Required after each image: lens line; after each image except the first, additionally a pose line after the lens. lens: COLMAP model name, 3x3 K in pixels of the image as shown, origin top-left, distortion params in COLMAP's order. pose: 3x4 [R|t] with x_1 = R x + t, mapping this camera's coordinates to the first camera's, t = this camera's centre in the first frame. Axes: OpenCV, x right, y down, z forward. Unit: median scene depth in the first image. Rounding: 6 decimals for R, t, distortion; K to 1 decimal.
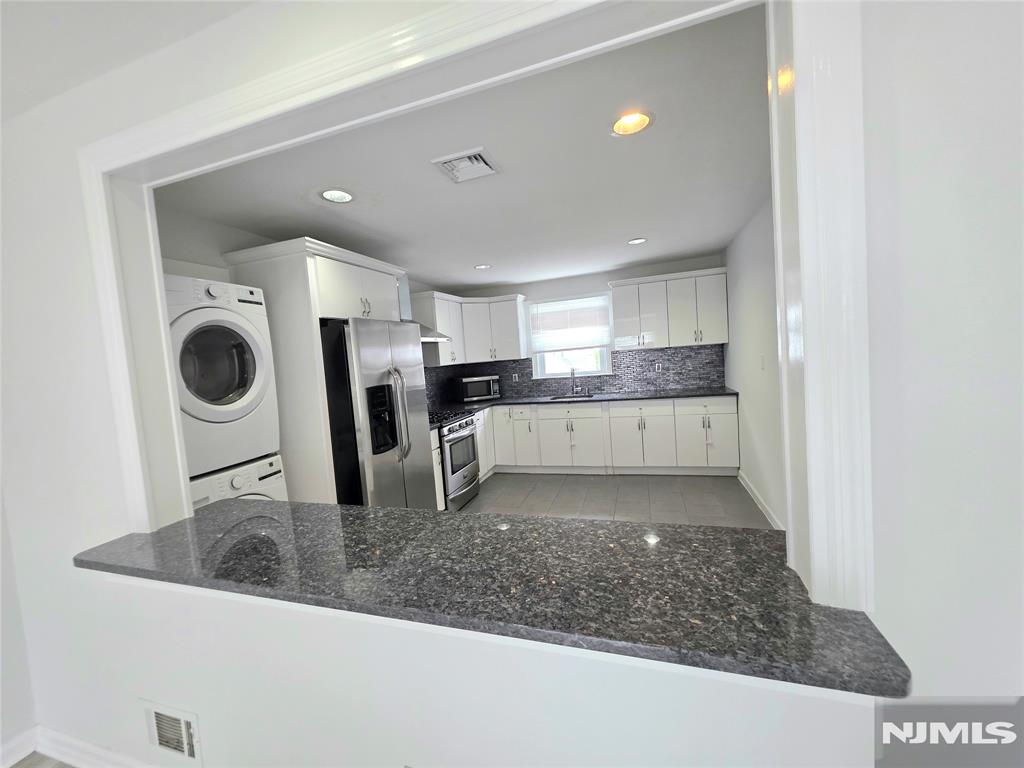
lens RADIAL K [[409.8, 0, 505.1], [0, 409.8, 380.9], [0, 0, 1]] dist [0.001151, -0.000034]
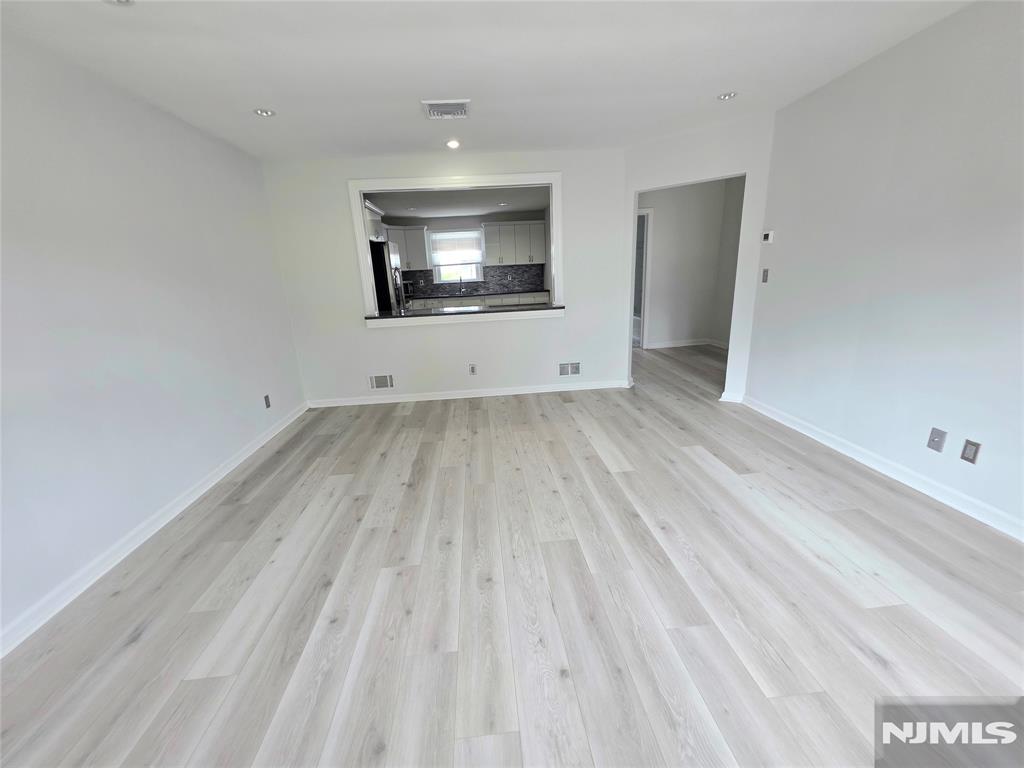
lens RADIAL K [[398.6, 0, 502.6], [0, 398.6, 381.1], [0, 0, 1]] dist [-0.000051, 0.000001]
pose [[0.923910, -0.072018, 0.375772, -0.321607], [0.001163, 0.982649, 0.185469, 0.088357], [-0.382609, -0.170920, 0.907963, -0.598830]]
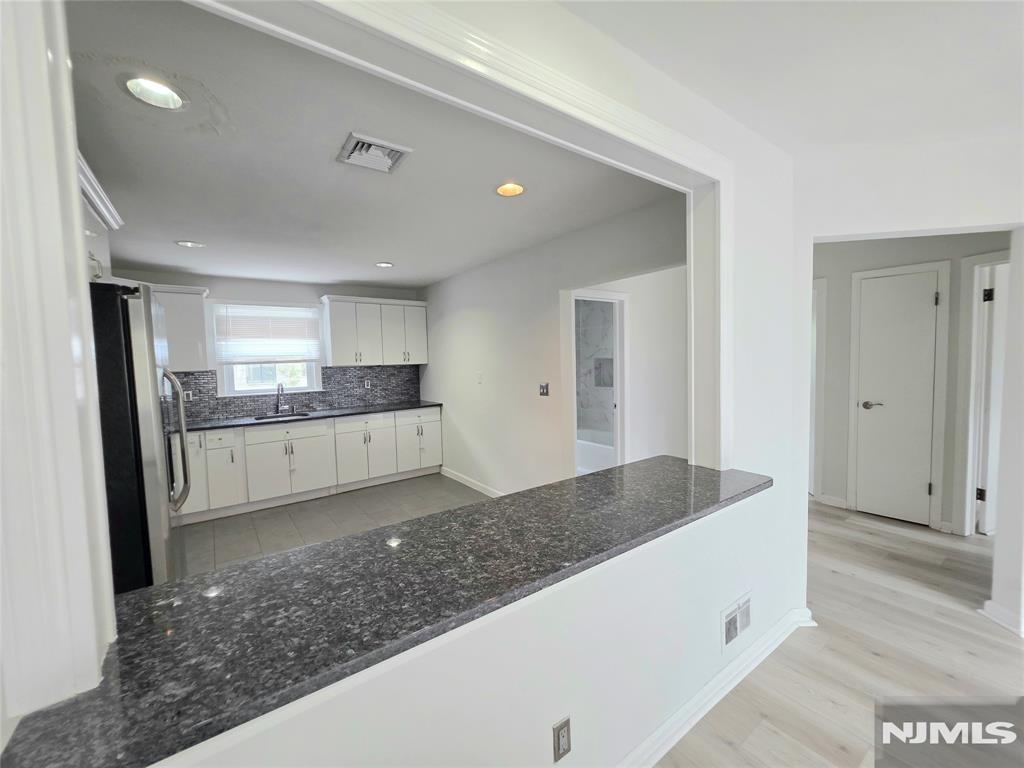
lens RADIAL K [[409.8, 0, 505.1], [0, 409.8, 380.9], [0, 0, 1]] dist [0.001151, -0.000034]
pose [[0.585984, 0.018702, 0.810107, -0.281599], [0.030134, 0.998539, -0.044849, 0.018124], [-0.809762, 0.050693, 0.584564, 0.099229]]
